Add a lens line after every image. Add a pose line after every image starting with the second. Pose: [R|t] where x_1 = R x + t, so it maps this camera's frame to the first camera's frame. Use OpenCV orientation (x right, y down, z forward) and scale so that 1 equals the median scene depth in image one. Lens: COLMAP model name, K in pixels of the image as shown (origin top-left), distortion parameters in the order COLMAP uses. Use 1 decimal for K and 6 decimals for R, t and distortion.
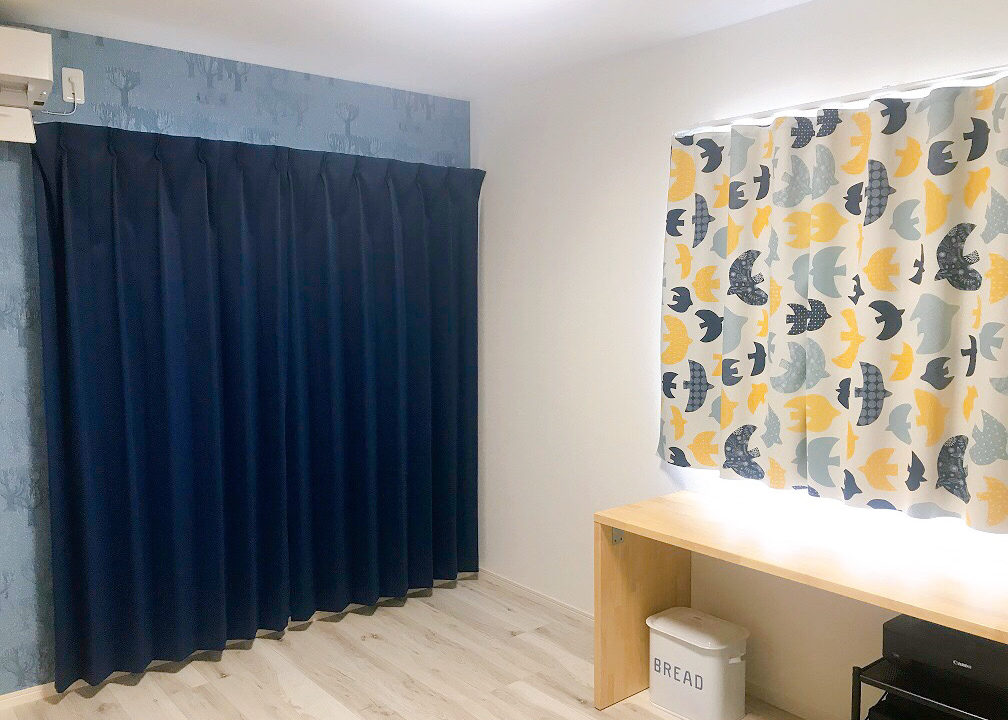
lens RADIAL K [[818.3, 0, 504.0], [0, 818.3, 360.0], [0, 0, 1]] dist [-0.007828, -0.009290]
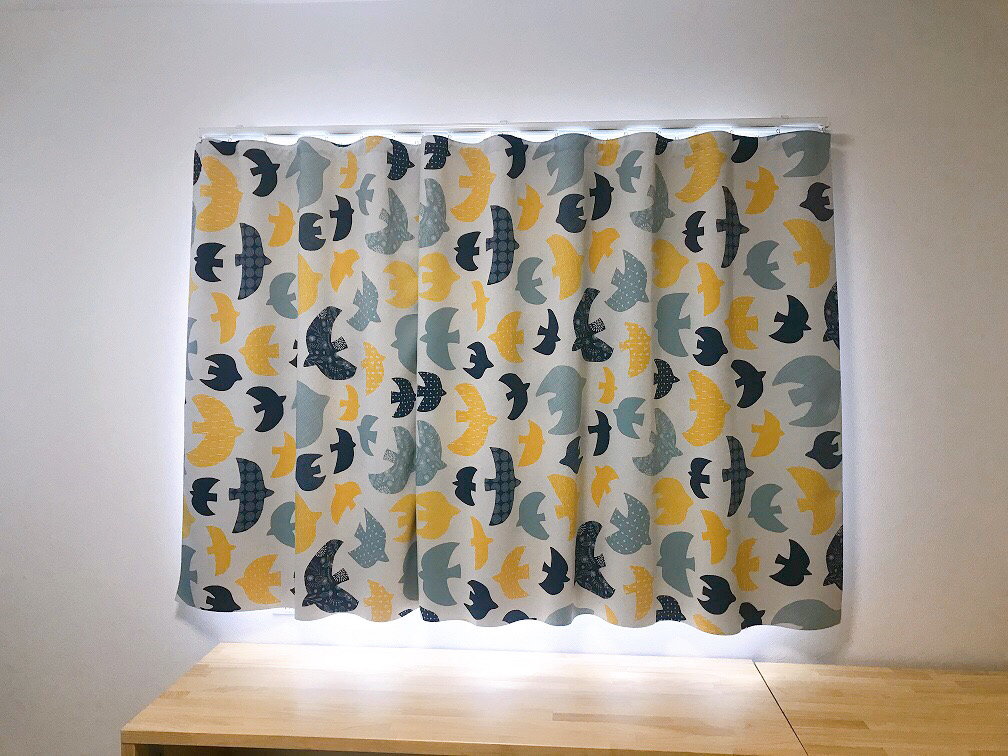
lens RADIAL K [[772.2, 0, 504.0], [0, 772.2, 378.0], [0, 0, 1]] dist [0.045588, -0.004899]
pose [[0.690189, -0.014991, 0.723474, -0.109650], [0.055488, 0.997938, -0.032256, -0.039139], [-0.721498, 0.062407, 0.689598, 0.418815]]
